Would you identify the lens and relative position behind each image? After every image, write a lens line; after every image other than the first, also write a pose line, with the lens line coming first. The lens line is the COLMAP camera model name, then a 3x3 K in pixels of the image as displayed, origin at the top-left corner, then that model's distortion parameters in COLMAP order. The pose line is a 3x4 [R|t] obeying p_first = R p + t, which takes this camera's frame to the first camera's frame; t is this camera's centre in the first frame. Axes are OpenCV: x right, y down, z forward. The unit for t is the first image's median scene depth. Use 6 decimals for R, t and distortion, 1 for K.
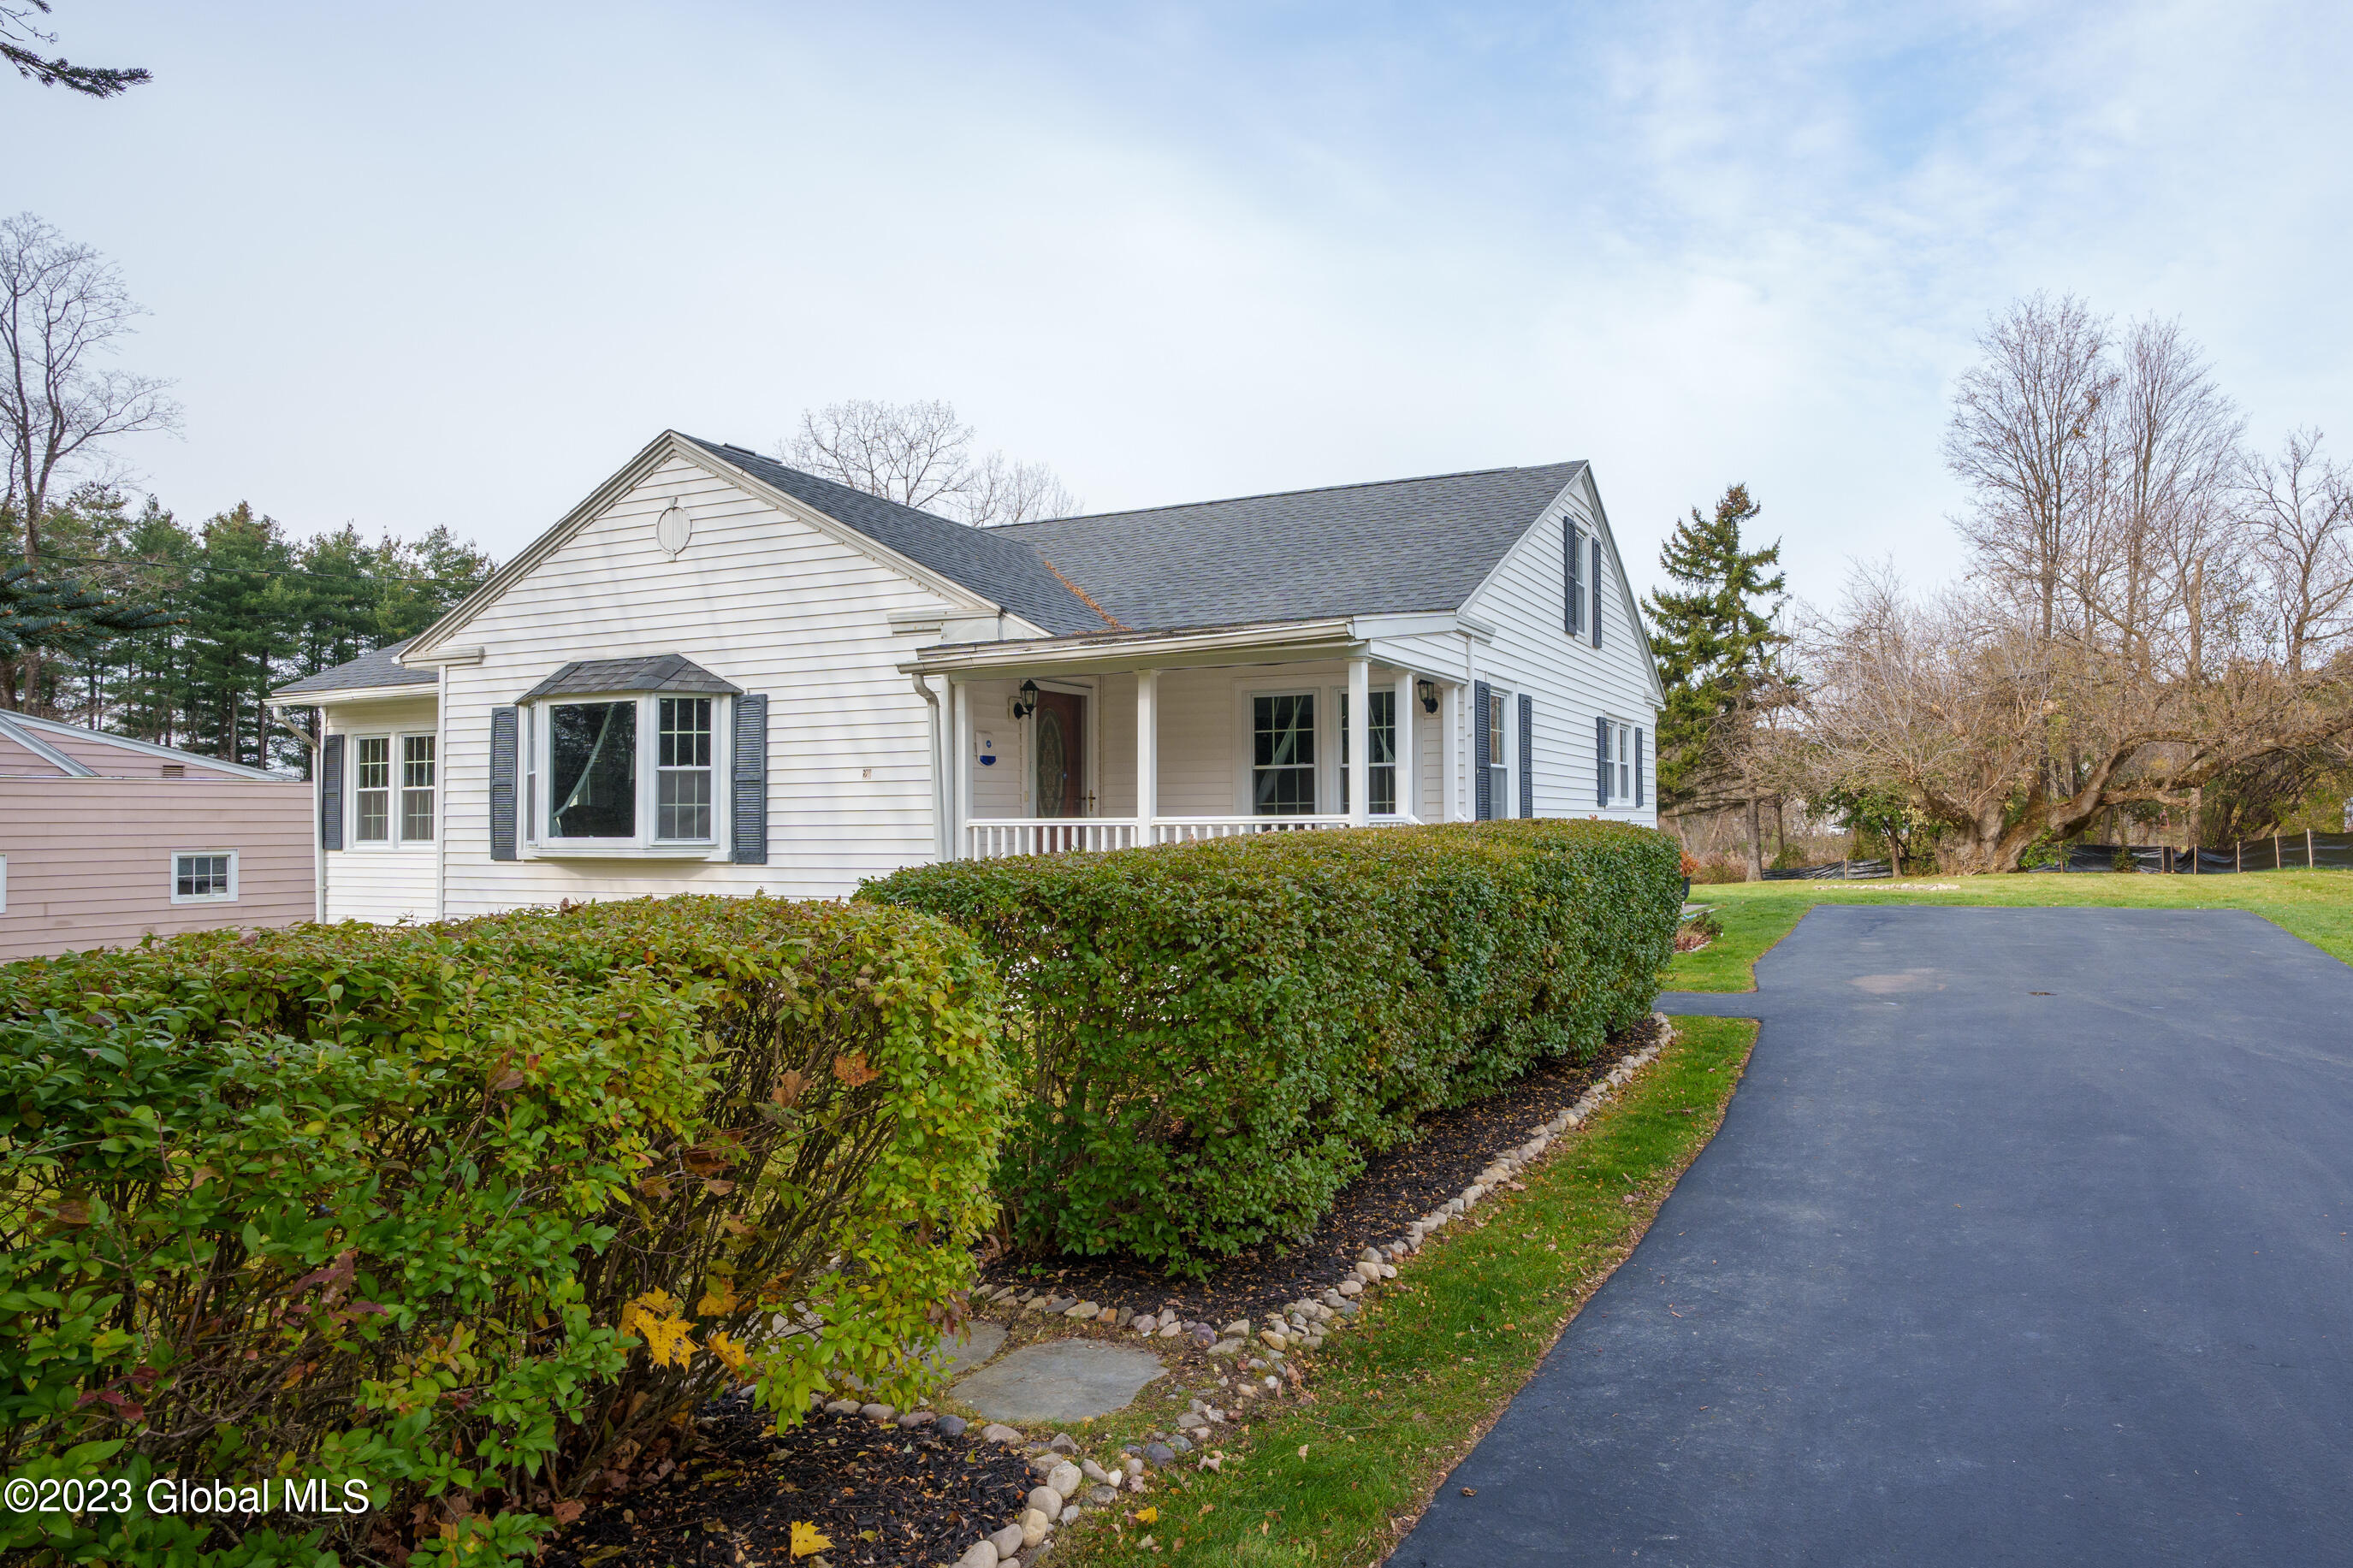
lens RADIAL K [[1405.2, 0, 1393.5], [0, 1405.2, 792.9], [0, 0, 1]] dist [-0.055734, 0.028153]
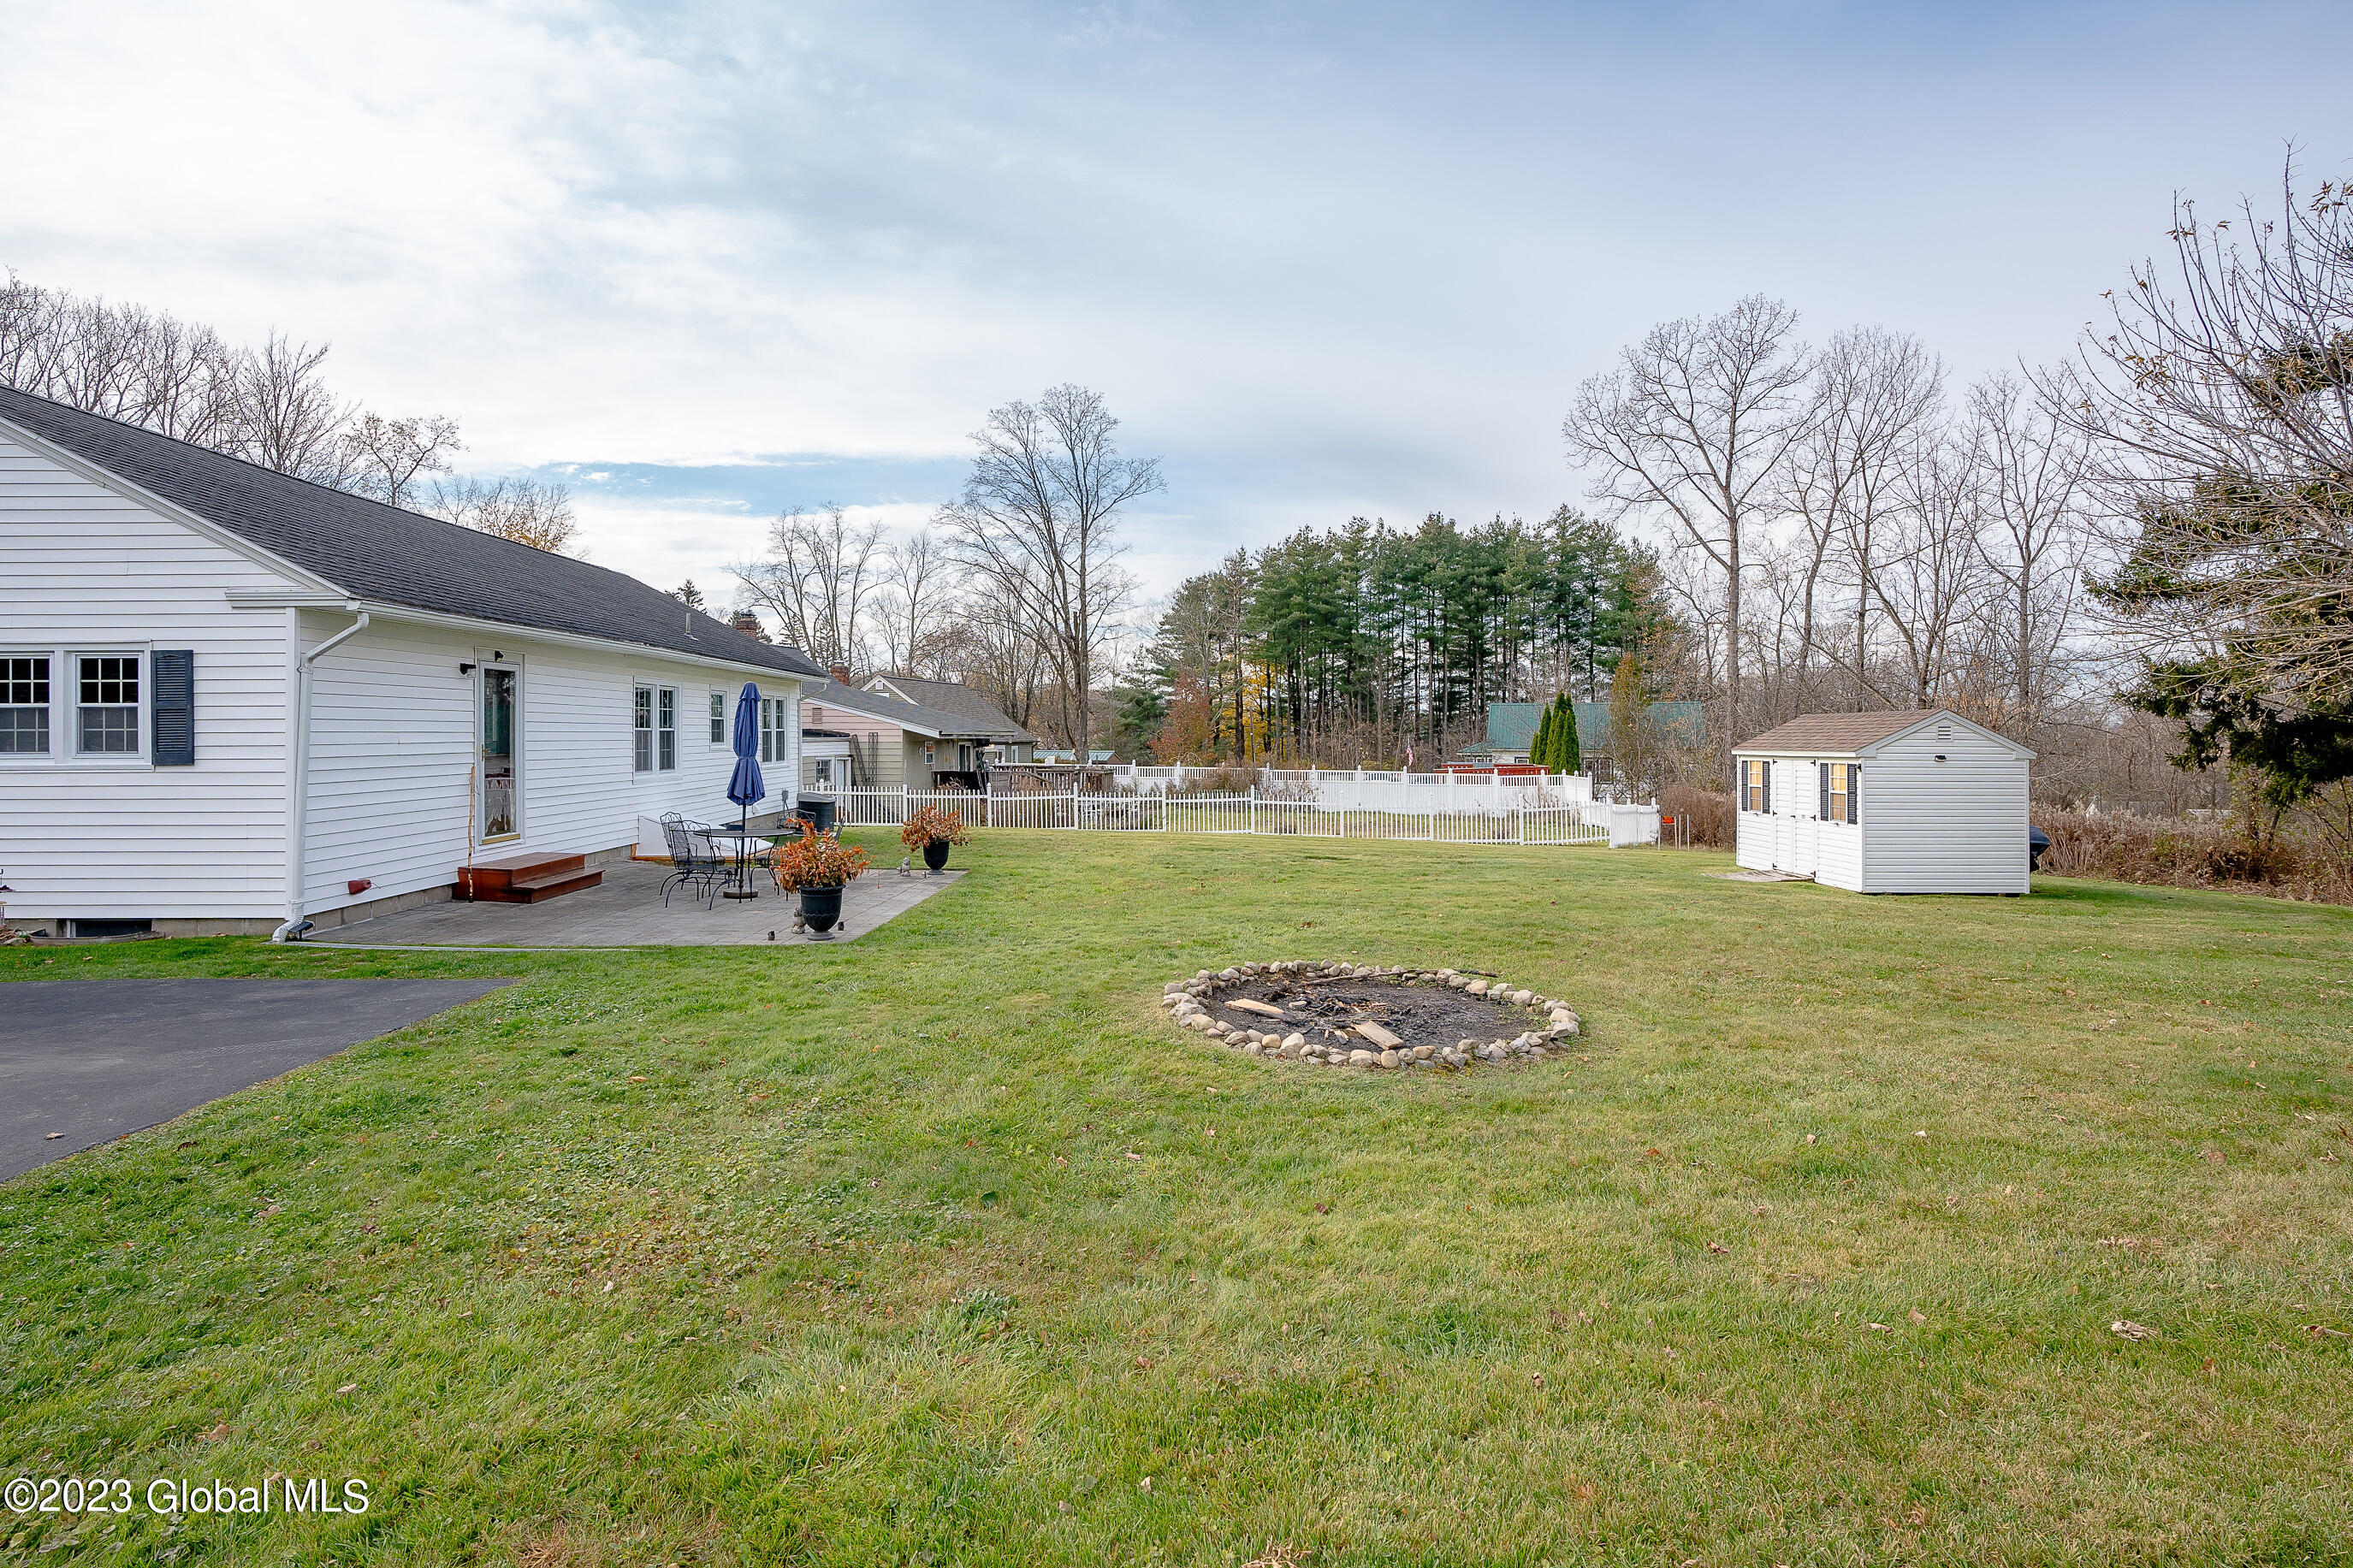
lens RADIAL K [[1145.5, 0, 1166.2], [0, 1145.5, 724.3], [0, 0, 1]] dist [-0.078358, 0.037957]
pose [[0.385183, 0.000707, -0.922840, 1.167547], [0.019331, 0.999774, 0.008834, -0.007773], [0.922638, -0.021242, 0.385082, 1.686965]]
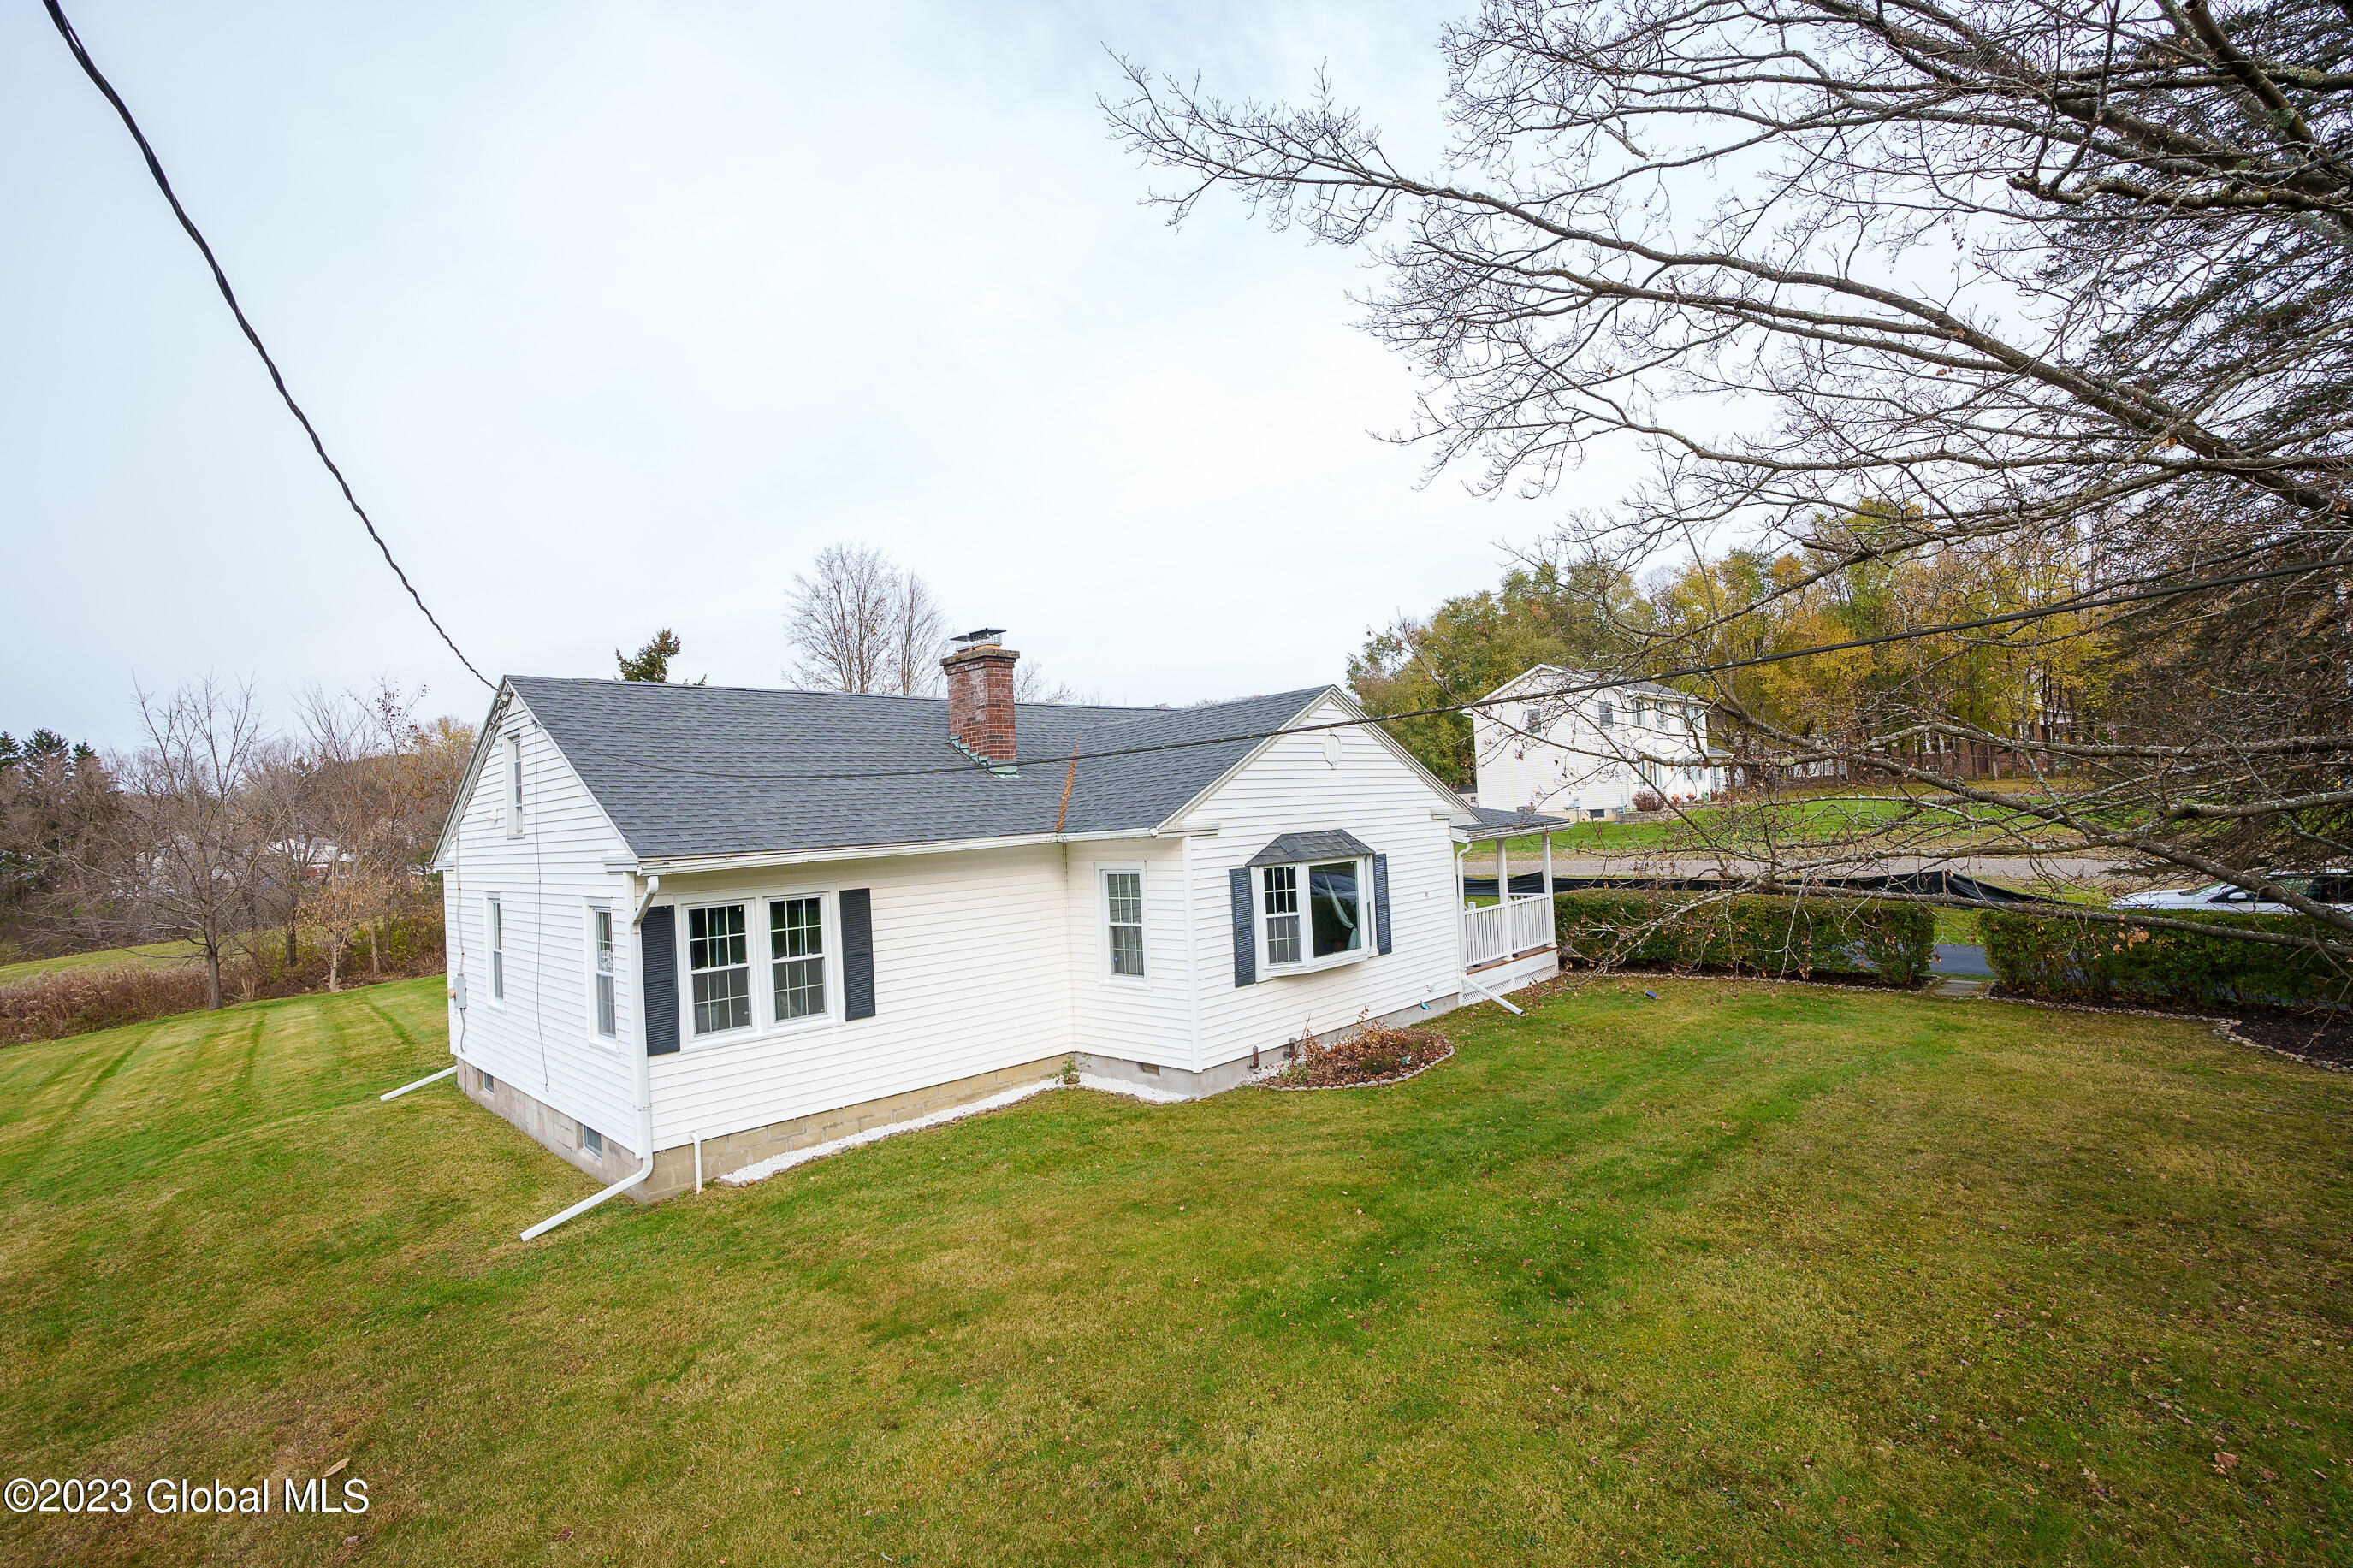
lens RADIAL K [[1072.9, 0, 1180.0], [0, 1072.9, 789.8], [0, 0, 1]] dist [-0.070178, 0.026505]
pose [[0.390150, 0.011694, 0.920677, -1.551146], [0.028552, 0.999285, -0.024791, -0.109216], [-0.920309, 0.035959, 0.389537, 0.632188]]
